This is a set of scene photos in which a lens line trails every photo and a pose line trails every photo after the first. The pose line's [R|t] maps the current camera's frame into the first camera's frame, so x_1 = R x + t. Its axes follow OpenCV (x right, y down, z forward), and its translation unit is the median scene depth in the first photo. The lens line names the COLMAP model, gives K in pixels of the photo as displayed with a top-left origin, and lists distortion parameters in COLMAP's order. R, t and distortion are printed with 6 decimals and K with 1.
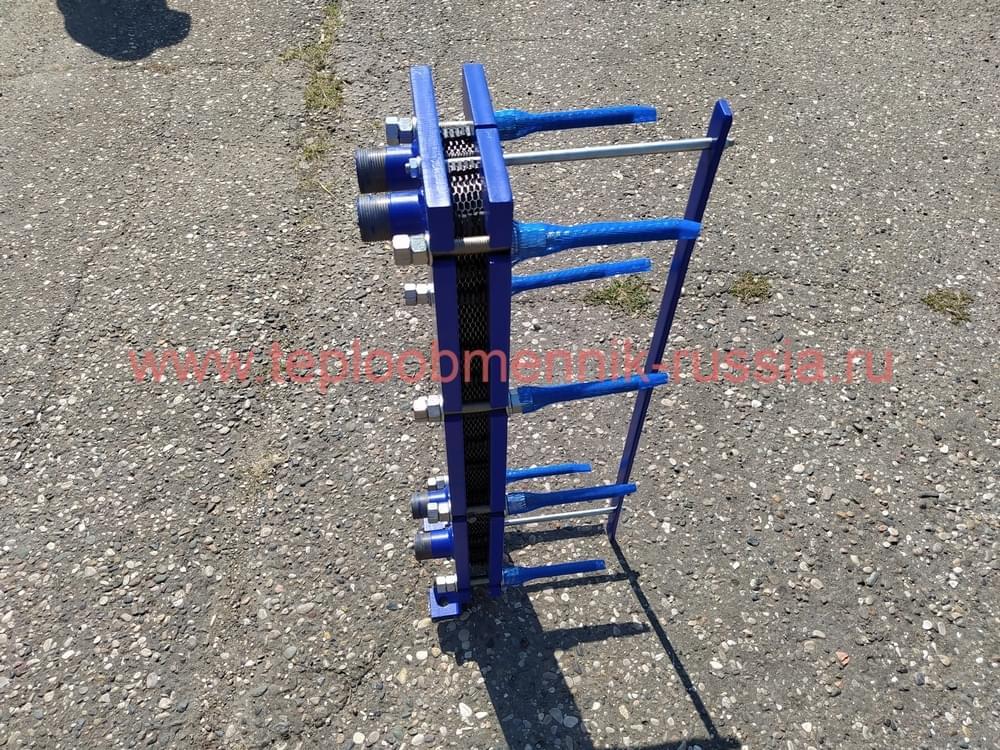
lens RADIAL K [[741.4, 0, 500.0], [0, 741.4, 375.0], [0, 0, 1]] dist [0.098489, -0.180564]
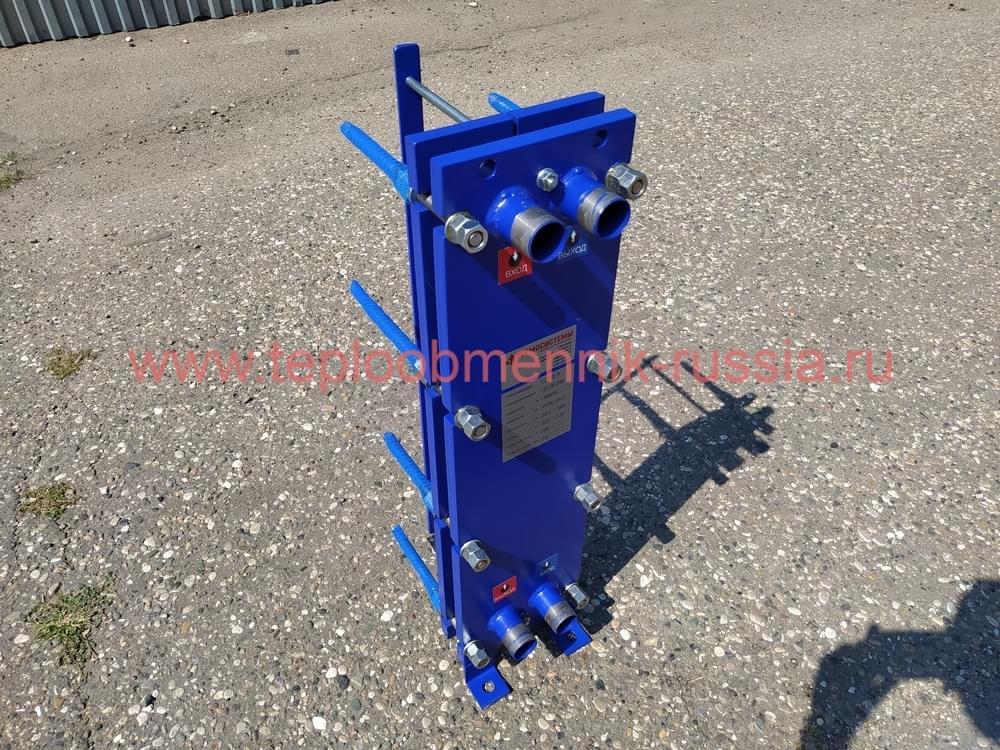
lens RADIAL K [[741.4, 0, 500.0], [0, 741.4, 375.0], [0, 0, 1]] dist [0.098489, -0.180564]
pose [[-0.414709, -0.602532, 0.681888, -0.474120], [0.702517, 0.264279, 0.660777, -0.471710], [-0.578348, 0.753068, 0.313690, 0.471314]]
